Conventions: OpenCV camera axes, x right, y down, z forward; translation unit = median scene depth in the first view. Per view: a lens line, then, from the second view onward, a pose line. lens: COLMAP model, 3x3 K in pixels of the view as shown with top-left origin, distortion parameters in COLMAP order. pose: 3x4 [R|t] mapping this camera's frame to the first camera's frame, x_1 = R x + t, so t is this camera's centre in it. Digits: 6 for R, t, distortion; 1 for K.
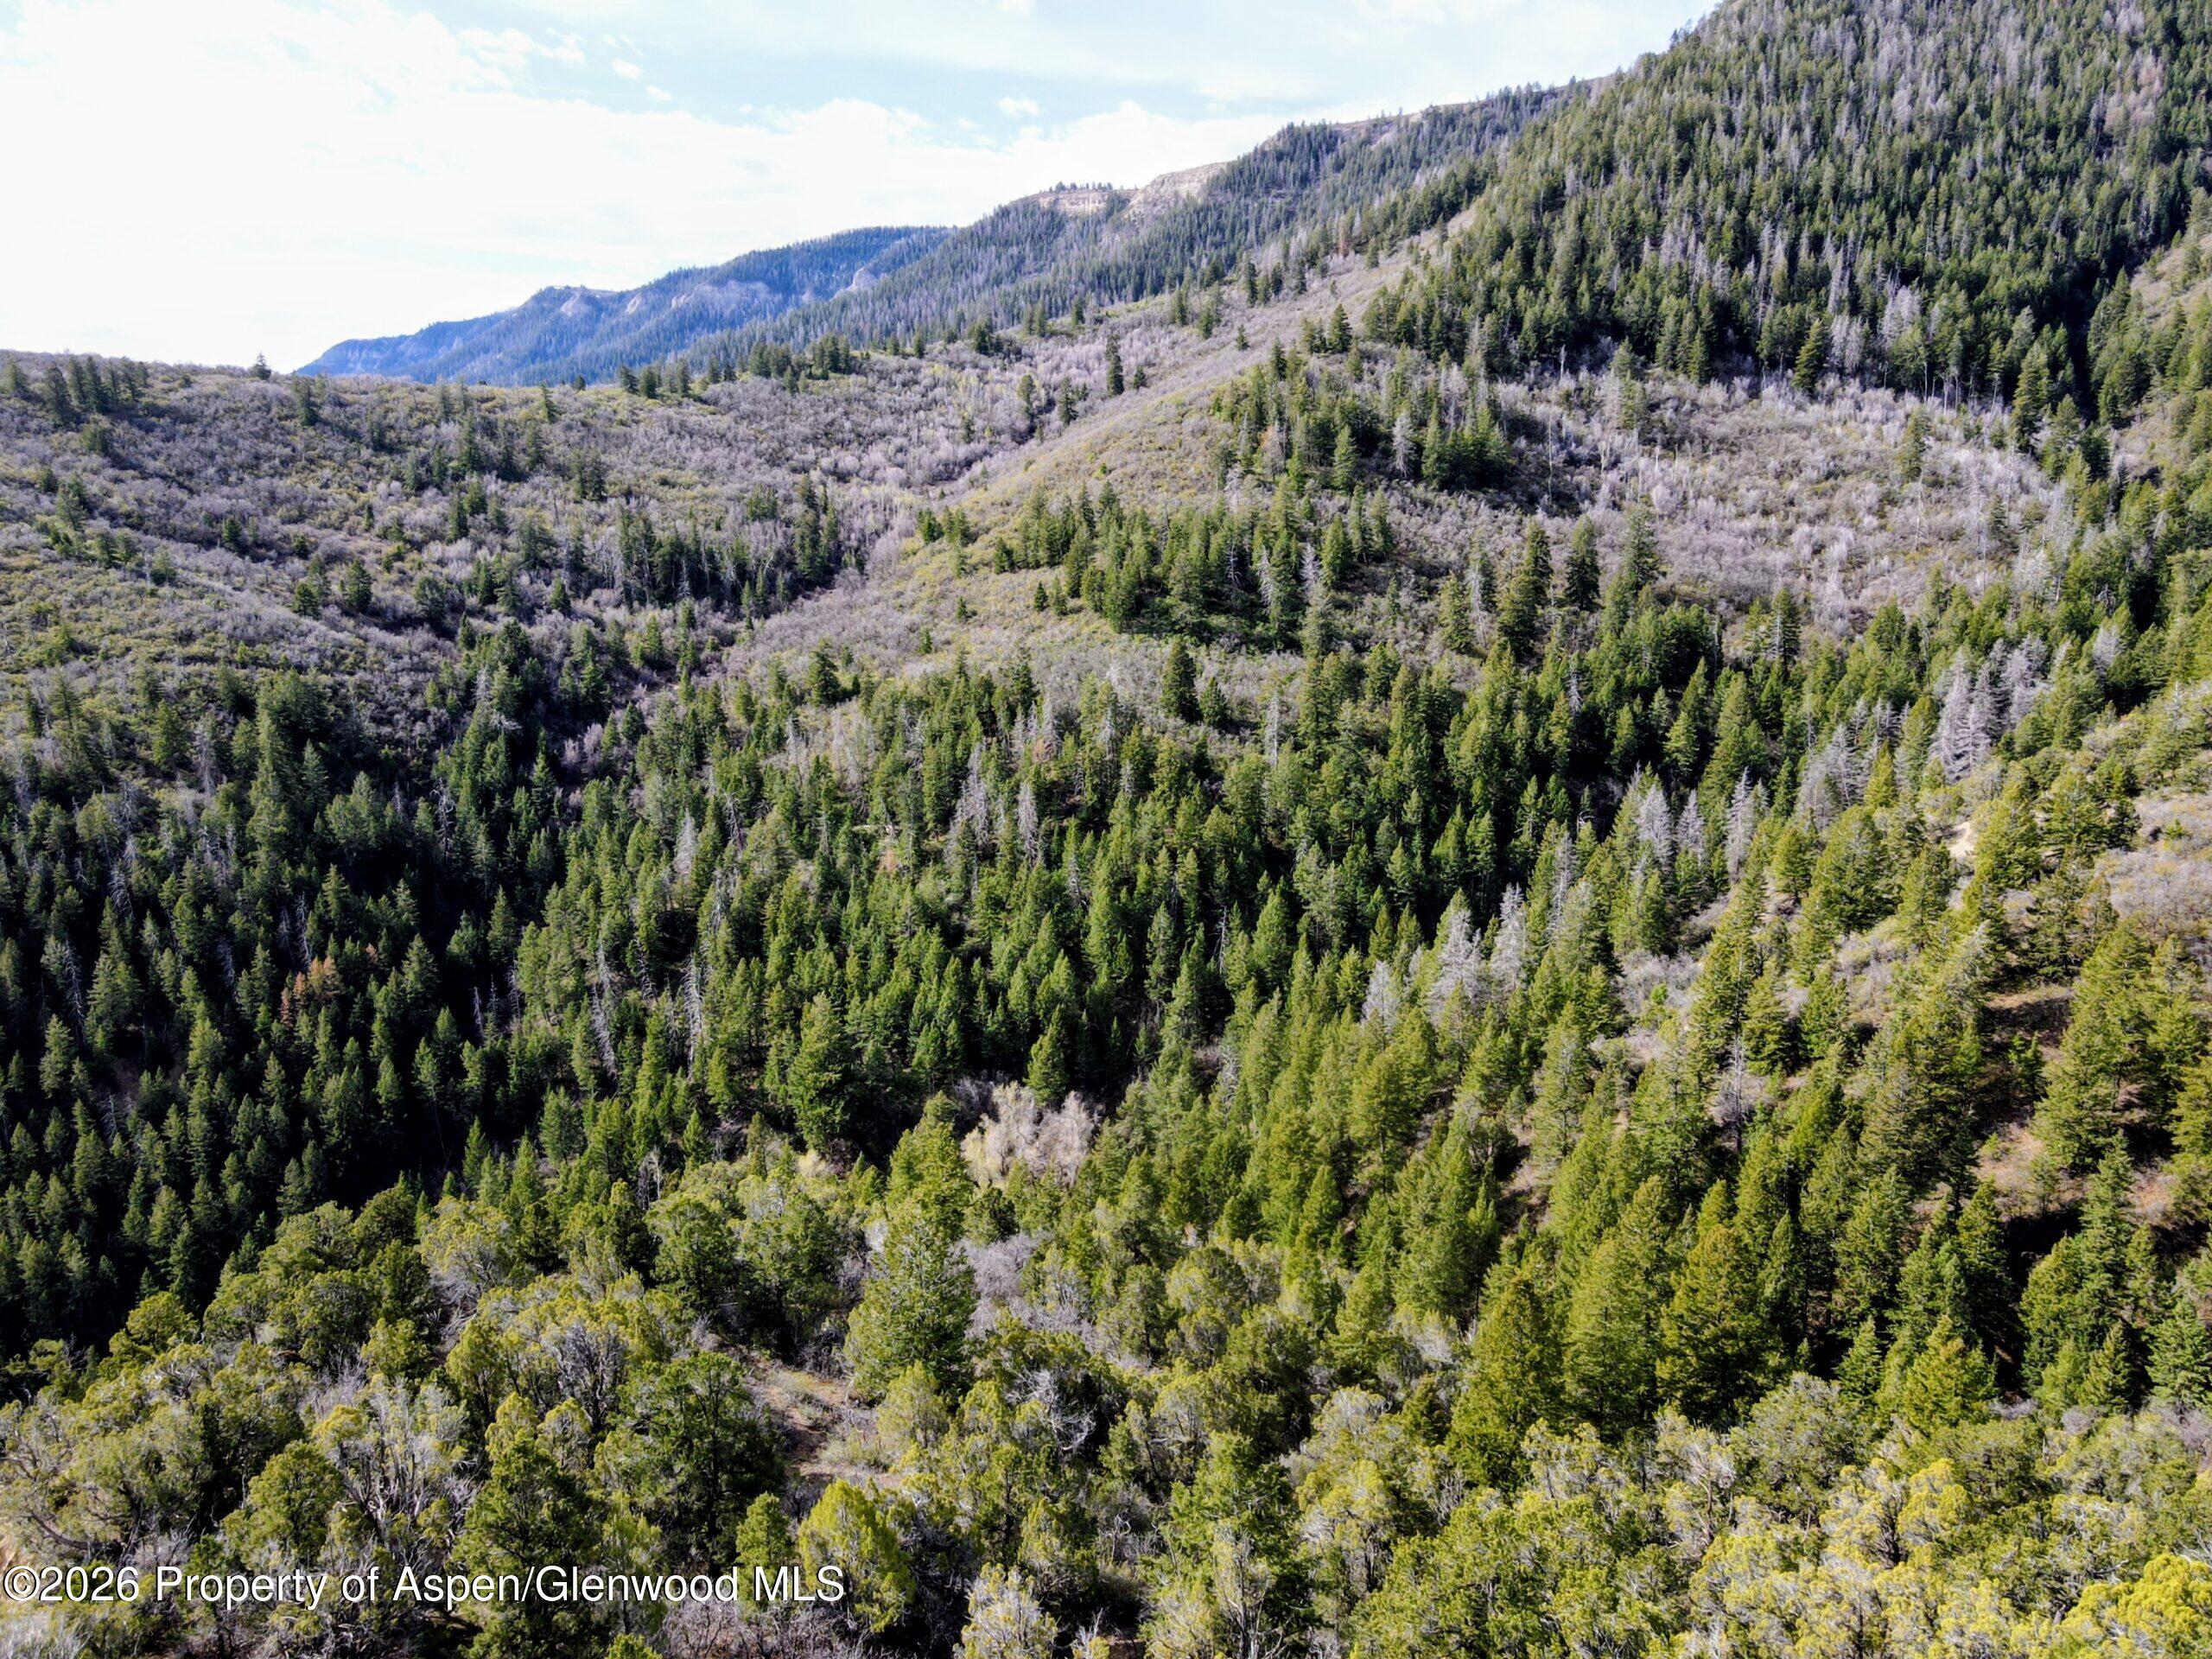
lens RADIAL K [[1578.5, 0, 1104.5], [0, 1578.5, 829.1], [0, 0, 1]] dist [0.017785, -0.017349]
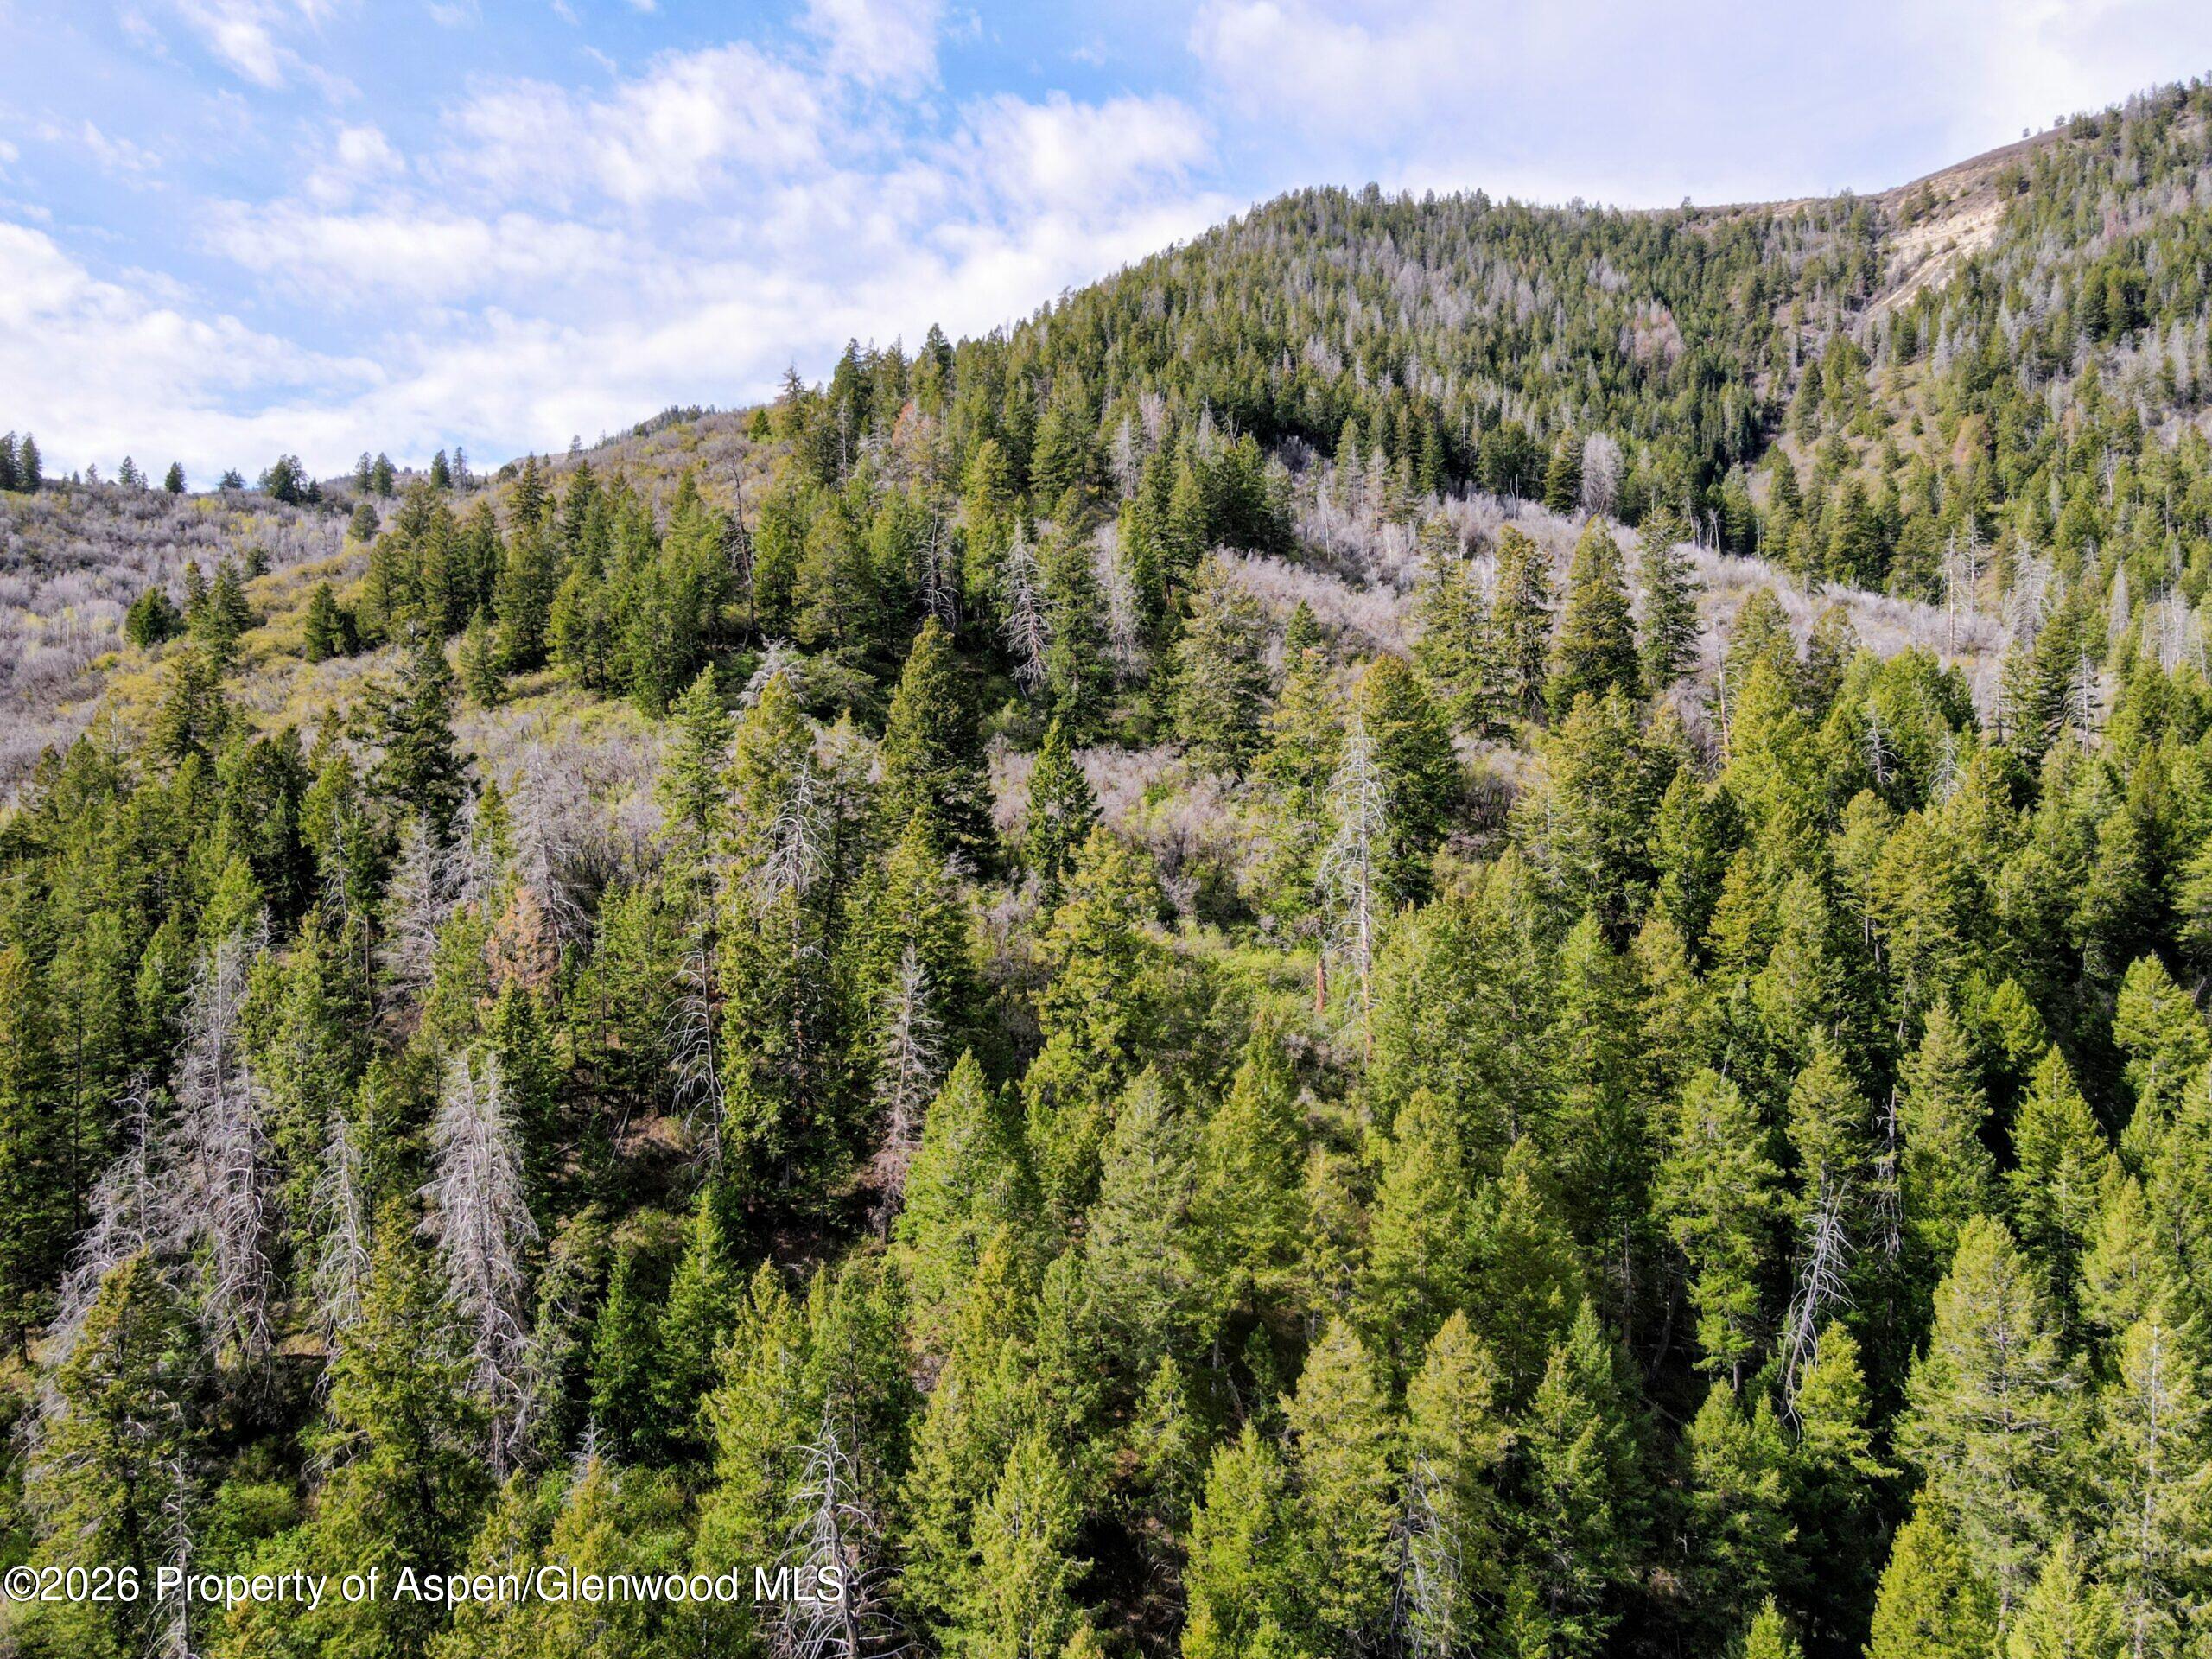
lens RADIAL K [[1578.5, 0, 1093.6], [0, 1578.5, 839.6], [0, 0, 1]] dist [0.017785, -0.017349]
pose [[0.924100, -0.021158, 0.381564, -0.049041], [0.104368, 0.974481, -0.198730, -0.006358], [-0.367622, 0.223469, 0.902727, 0.705994]]
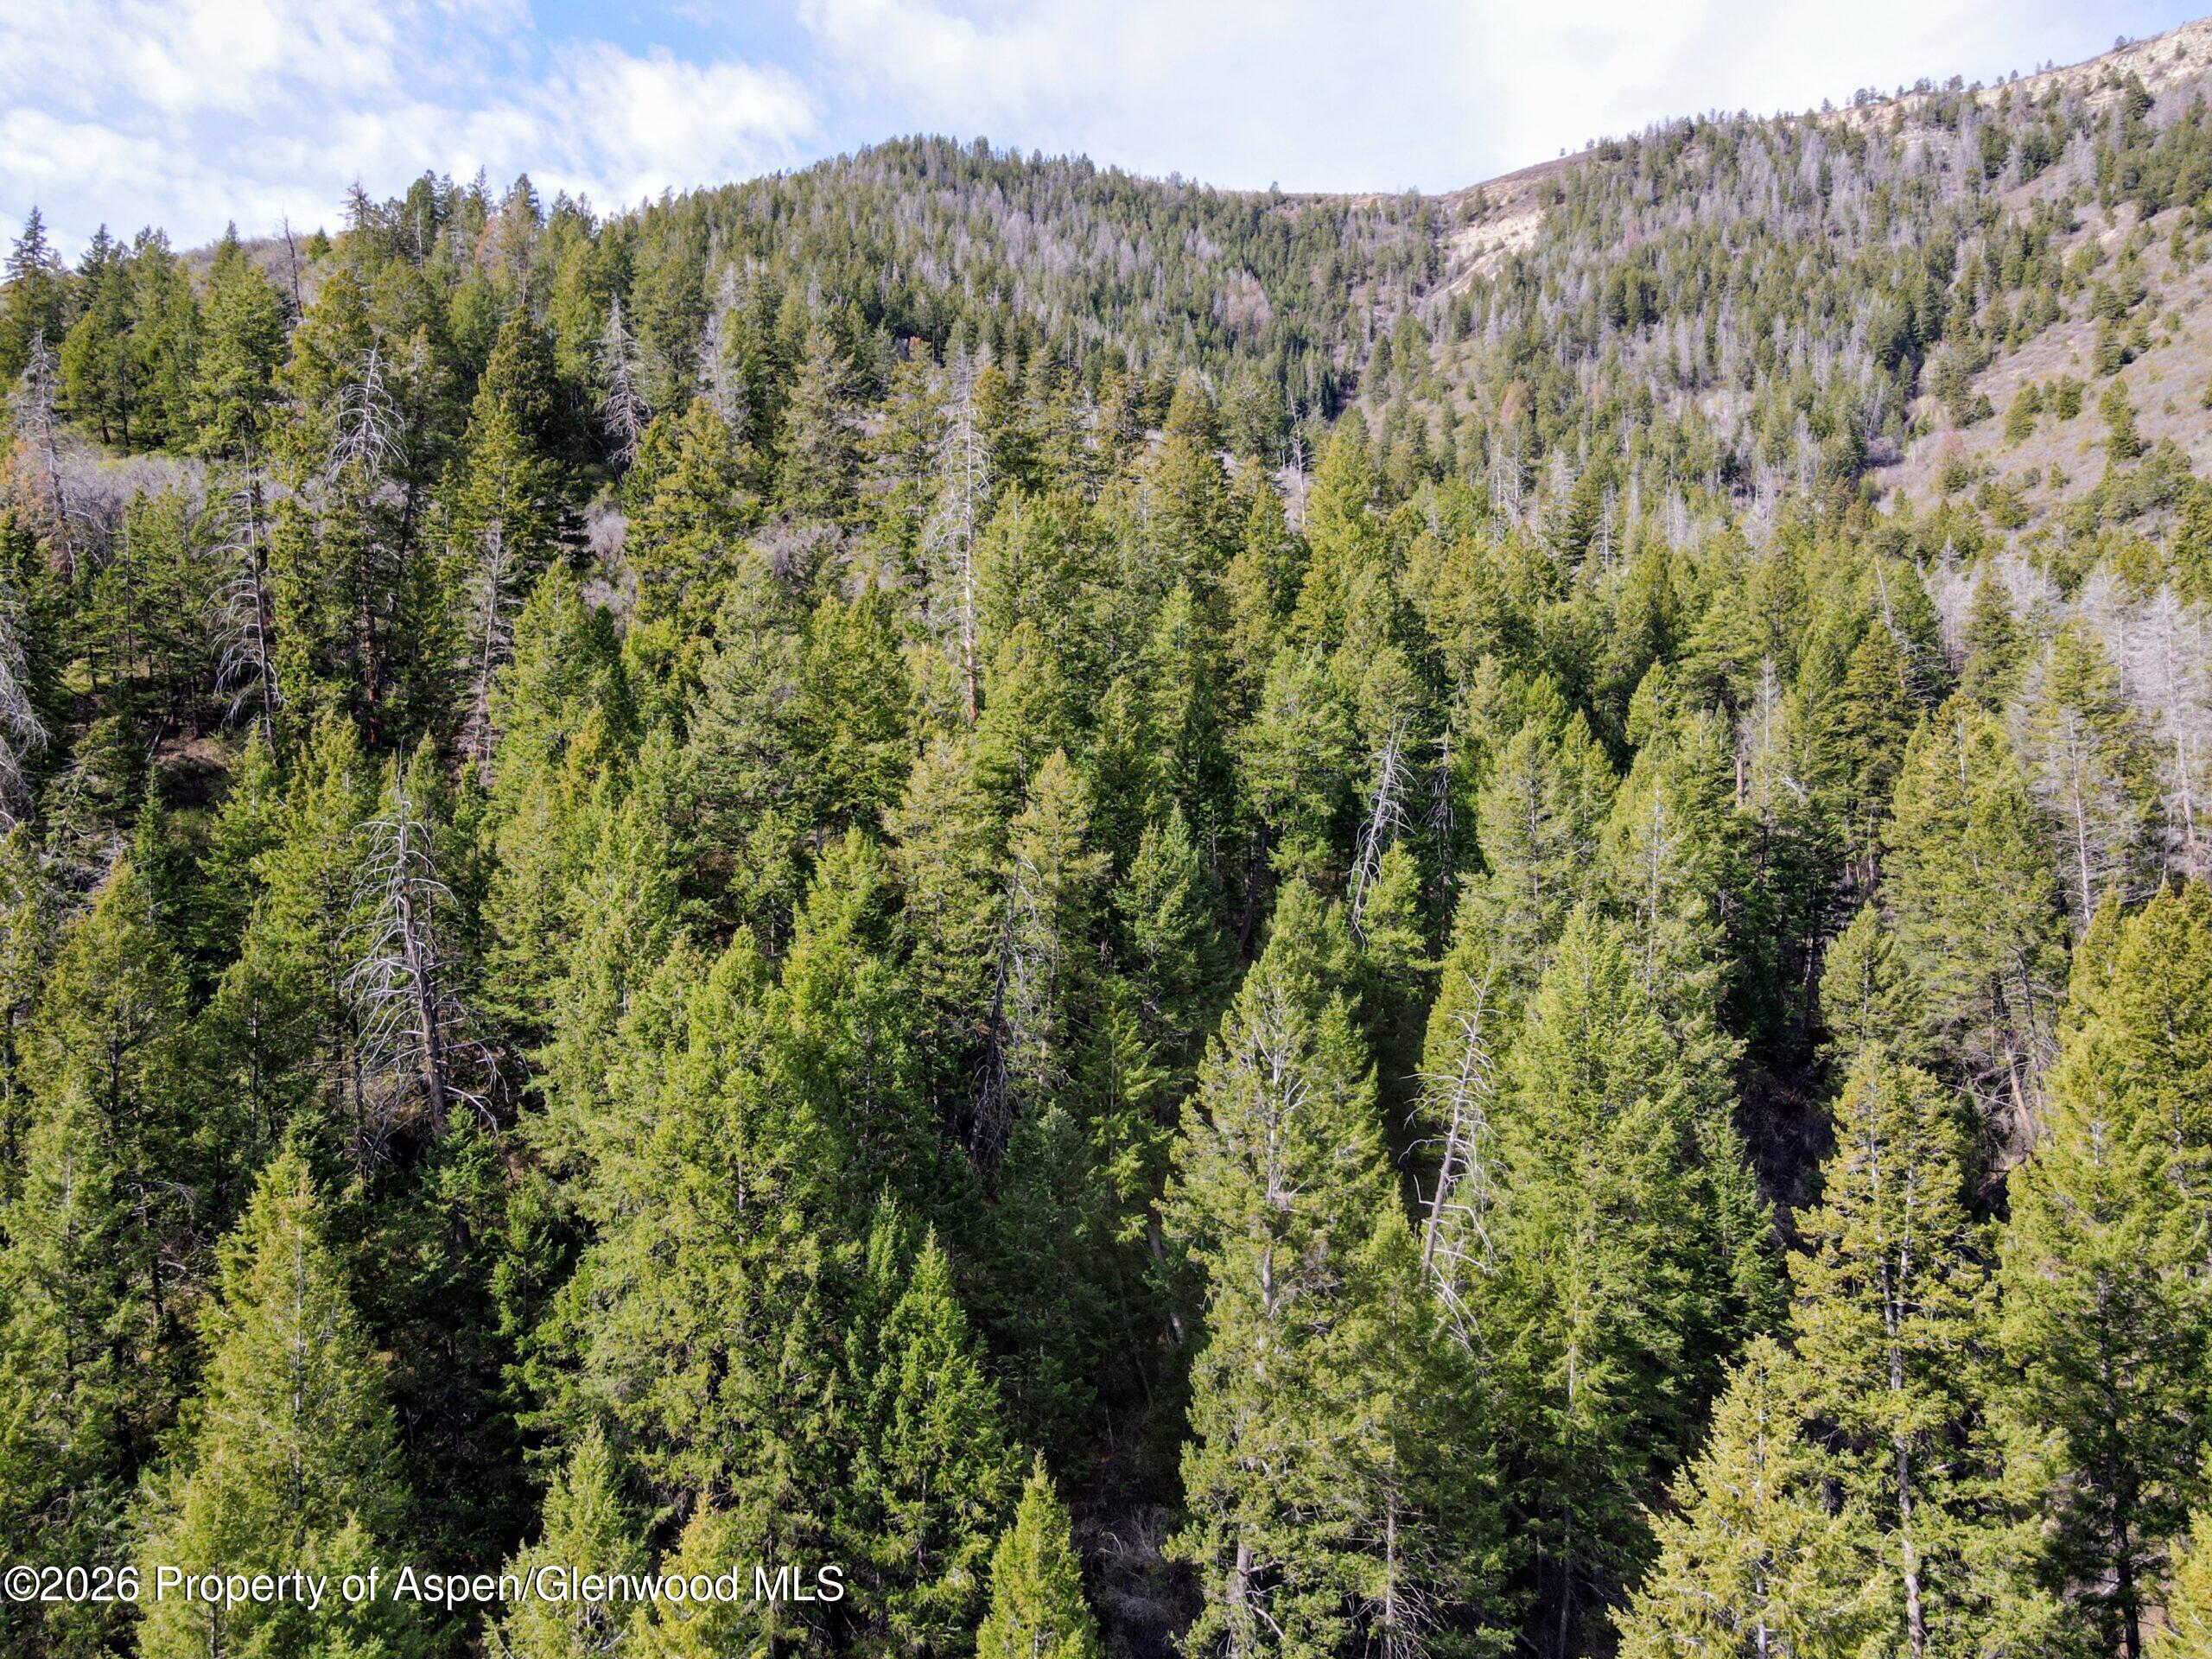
lens RADIAL K [[1578.5, 0, 1077.5], [0, 1578.5, 843.9], [0, 0, 1]] dist [0.017785, -0.017349]
pose [[0.808618, -0.018201, 0.588053, -0.049799], [0.141535, 0.976186, -0.164407, 0.043448], [-0.571056, 0.216172, 0.791937, 0.717363]]
